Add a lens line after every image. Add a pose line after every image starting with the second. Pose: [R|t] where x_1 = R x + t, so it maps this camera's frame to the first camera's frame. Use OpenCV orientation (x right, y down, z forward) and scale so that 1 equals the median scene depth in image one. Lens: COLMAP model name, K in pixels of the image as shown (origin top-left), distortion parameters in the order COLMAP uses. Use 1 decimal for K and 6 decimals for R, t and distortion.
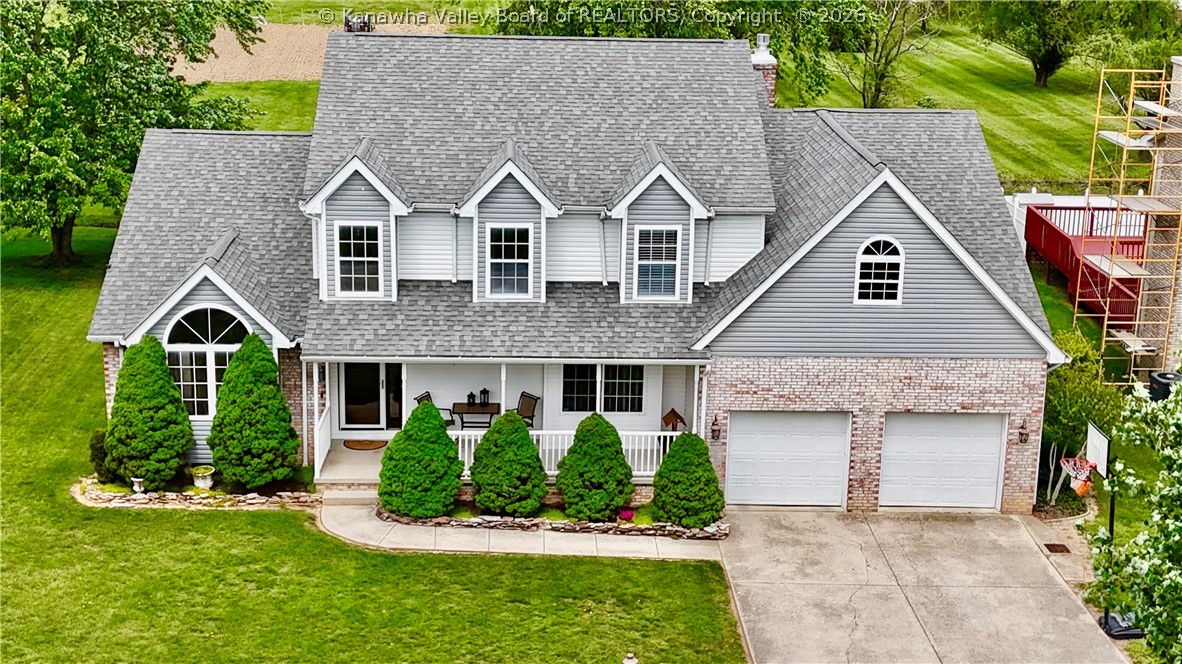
lens RADIAL K [[1684.7, 0, 591.0], [0, 1684.7, 332.0], [0, 0, 1]] dist [0.237875, -0.716597]
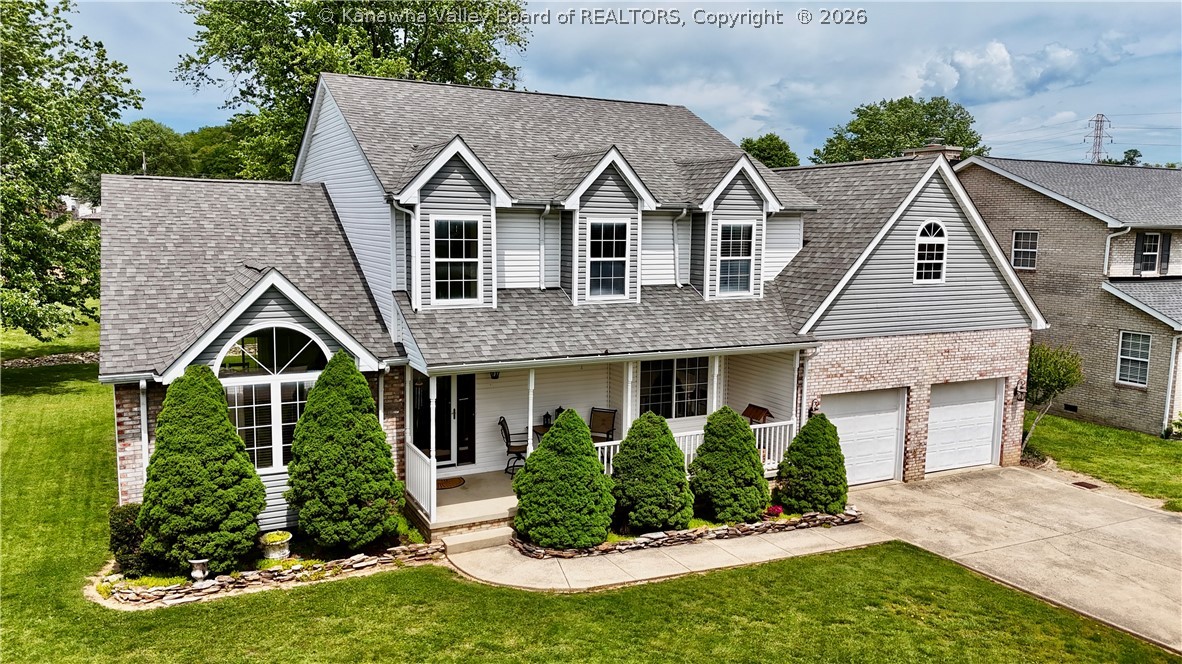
lens RADIAL K [[866.3, 0, 591.0], [0, 866.3, 332.0], [0, 0, 1]] dist [0.082846, -0.079472]
pose [[0.904802, -0.060089, 0.421572, -0.266718], [0.120226, 0.985765, -0.117529, 0.054394], [-0.408509, 0.157024, 0.899146, 0.580741]]
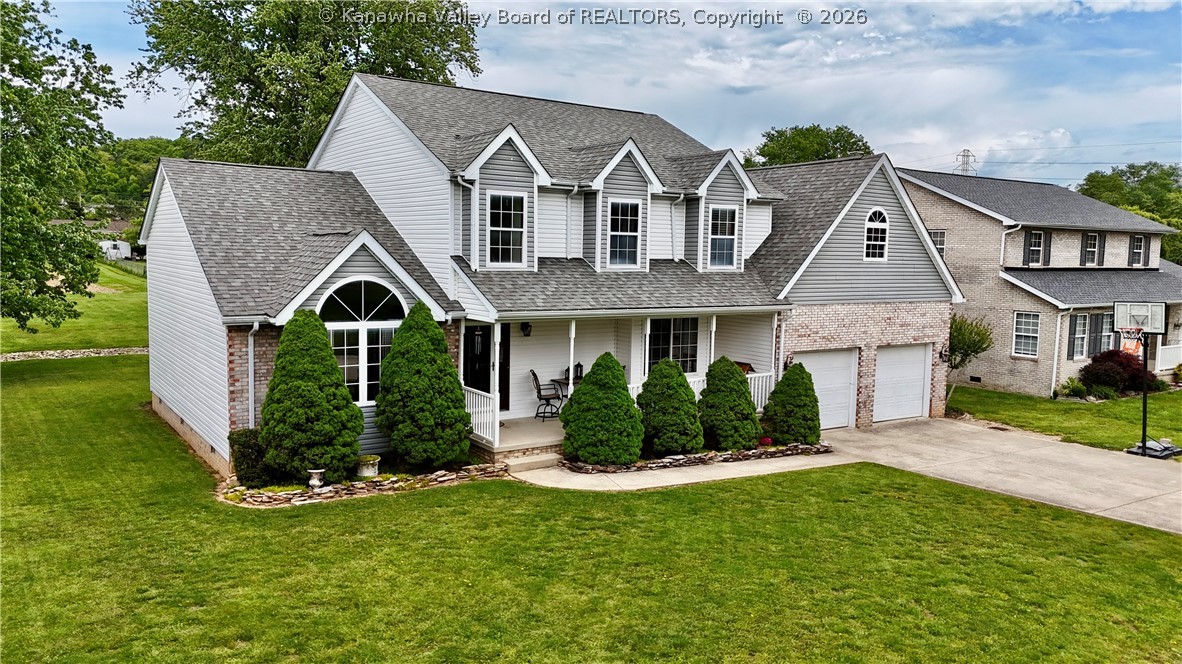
lens RADIAL K [[858.8, 0, 590.1], [0, 858.8, 333.5], [0, 0, 1]] dist [0.123690, -0.185923]
pose [[0.848027, -0.052809, 0.527315, -0.375521], [0.142568, 0.981074, -0.131026, 0.095249], [-0.510416, 0.186292, 0.839506, 0.551458]]
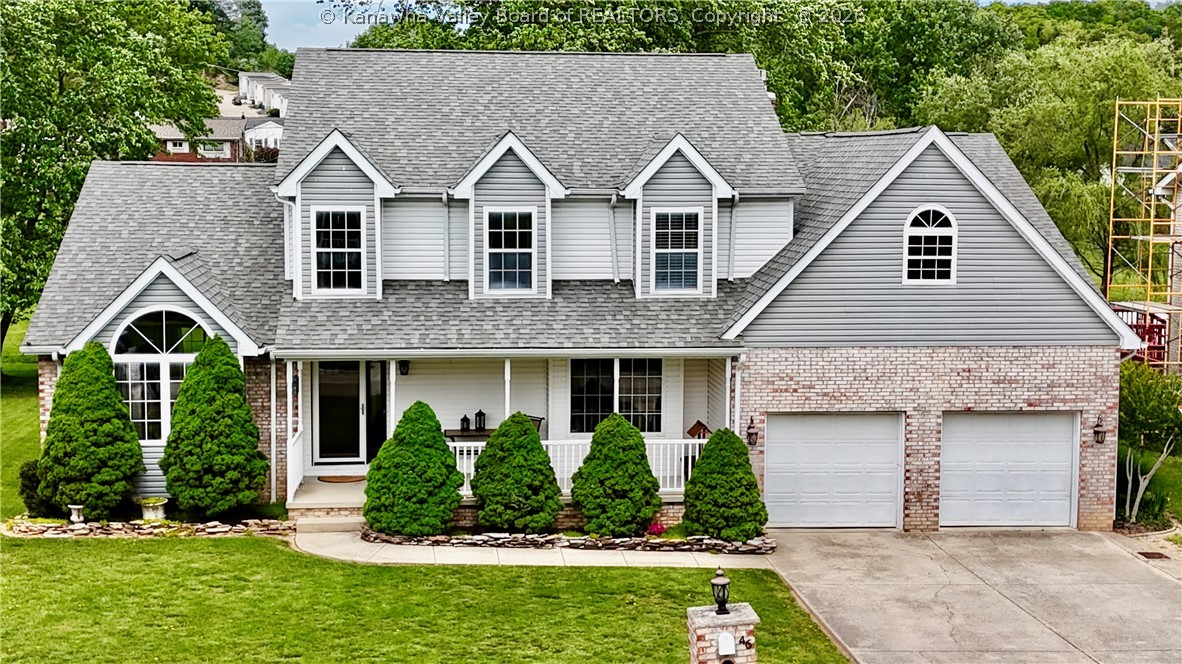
lens RADIAL K [[1625.0, 0, 591.0], [0, 1625.0, 332.0], [0, 0, 1]] dist [0.204815, -0.551252]
pose [[0.998397, -0.020459, 0.052780, -0.052563], [0.029146, 0.985103, -0.169478, 0.146771], [-0.048527, 0.170745, 0.984120, 0.169803]]
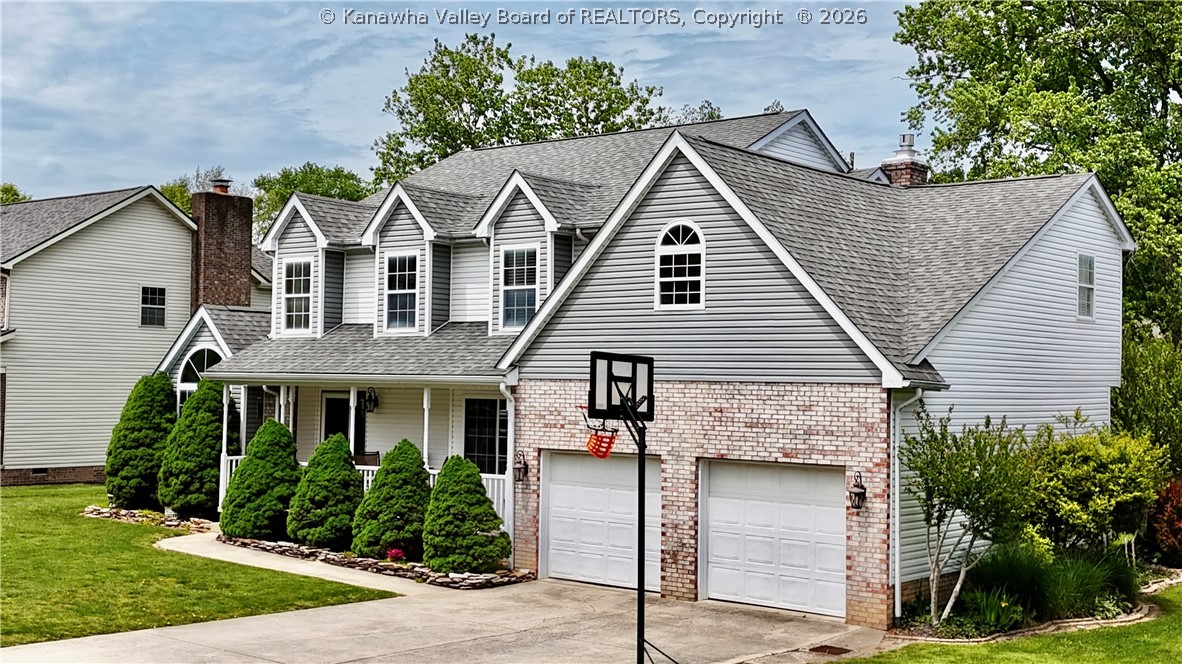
lens RADIAL K [[1409.2, 0, 591.0], [0, 1409.2, 332.0], [0, 0, 1]] dist [0.220855, -0.576459]
pose [[0.759242, -0.030975, -0.650071, 0.553870], [-0.176402, 0.951680, -0.251372, 0.161957], [0.626446, 0.305526, 0.717091, 0.509467]]
